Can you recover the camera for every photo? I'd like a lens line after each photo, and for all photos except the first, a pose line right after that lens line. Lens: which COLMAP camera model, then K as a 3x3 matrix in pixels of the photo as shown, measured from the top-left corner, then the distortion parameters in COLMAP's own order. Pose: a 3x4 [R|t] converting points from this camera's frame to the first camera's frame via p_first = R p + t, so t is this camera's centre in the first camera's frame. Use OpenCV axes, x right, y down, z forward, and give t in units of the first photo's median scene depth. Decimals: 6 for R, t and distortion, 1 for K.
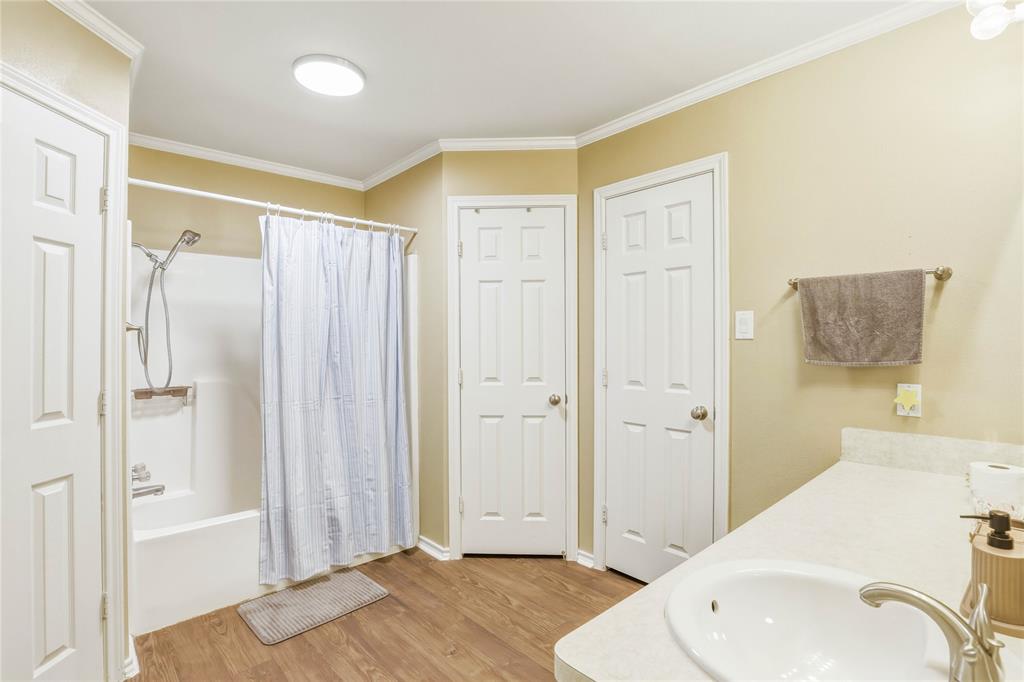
lens RADIAL K [[493.4, 0, 501.1], [0, 493.4, 338.9], [0, 0, 1]] dist [-0.001769, -0.019280]
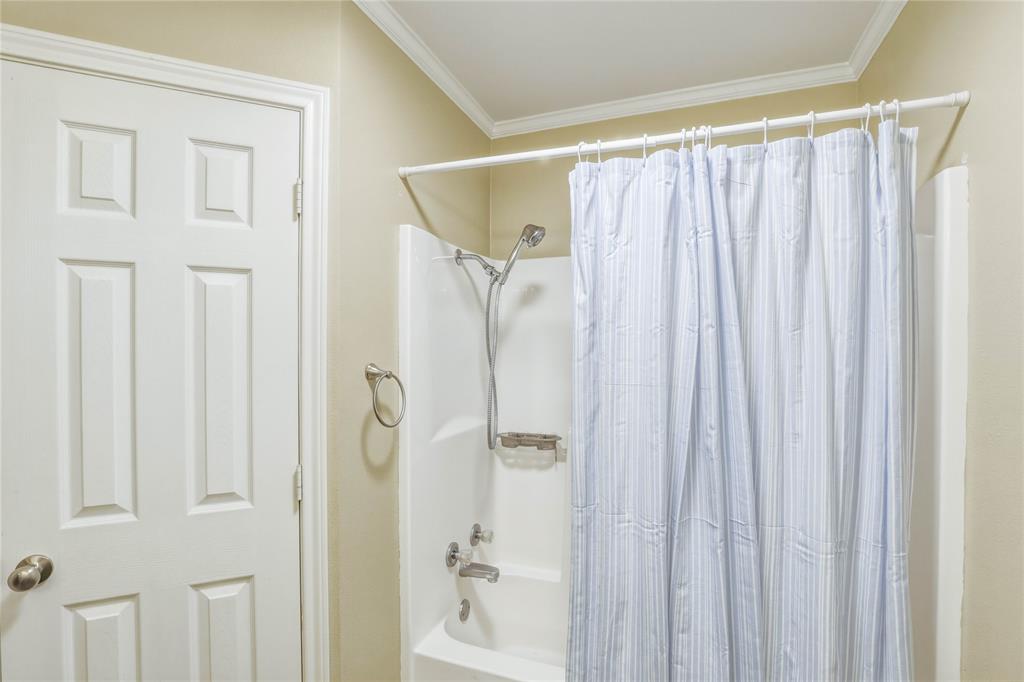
lens RADIAL K [[474.0, 0, 515.1], [0, 474.0, 347.7], [0, 0, 1]] dist [-0.059163, 0.021498]
pose [[0.473717, 0.011967, -0.880596, -0.041435], [0.003778, 0.999871, 0.015620, -0.053715], [0.880669, -0.010726, 0.473610, 0.654742]]
